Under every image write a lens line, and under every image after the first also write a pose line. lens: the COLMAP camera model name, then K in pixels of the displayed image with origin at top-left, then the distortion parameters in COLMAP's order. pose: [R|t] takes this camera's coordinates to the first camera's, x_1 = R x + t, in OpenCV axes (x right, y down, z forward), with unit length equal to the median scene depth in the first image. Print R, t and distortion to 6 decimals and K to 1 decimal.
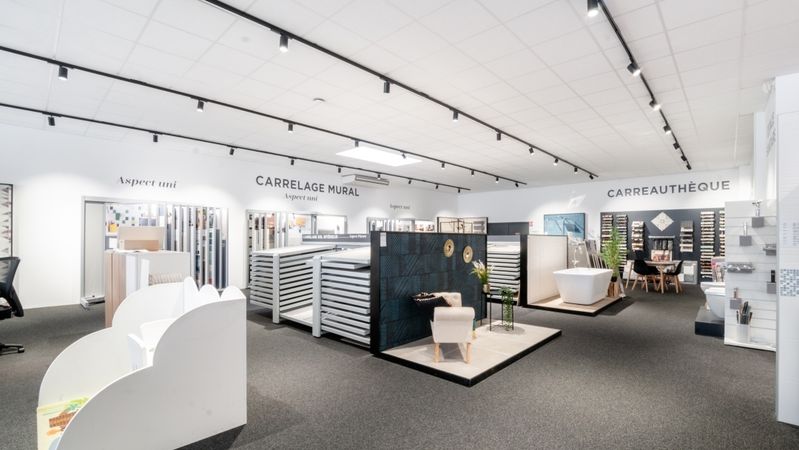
lens RADIAL K [[365.0, 0, 407.0], [0, 365.0, 234.6], [0, 0, 1]] dist [-0.028227, 0.000953]
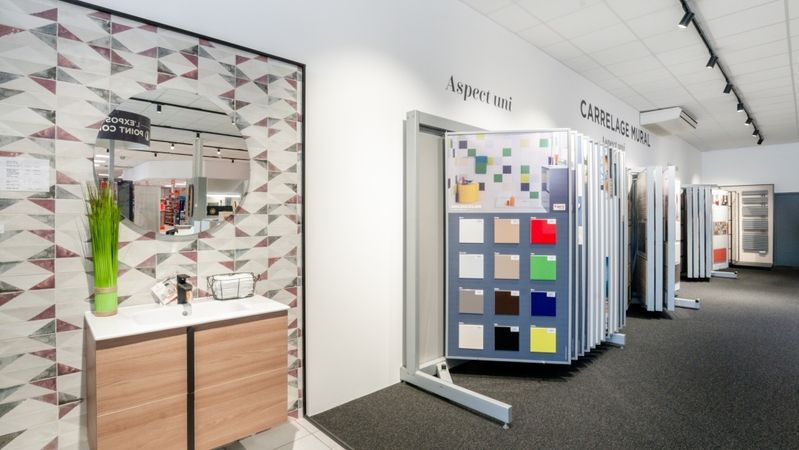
lens RADIAL K [[369.2, 0, 344.3], [0, 369.2, 212.9], [0, 0, 1]] dist [-0.035191, -0.000296]
pose [[0.988469, -0.001944, -0.151410, -0.690745], [0.001910, 0.999998, -0.000372, 0.002578], [0.151410, 0.000079, 0.988471, 0.437182]]
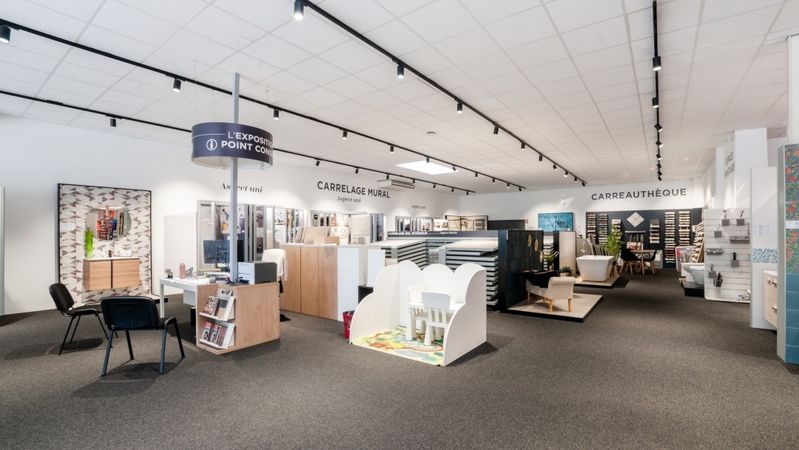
lens RADIAL K [[361.1, 0, 402.0], [0, 361.1, 231.5], [0, 0, 1]] dist [-0.029211, 0.000240]
pose [[0.994326, -0.005533, 0.106230, -0.276308], [0.005157, 0.999979, 0.003817, -0.003996], [-0.106249, -0.003247, 0.994334, -0.184711]]
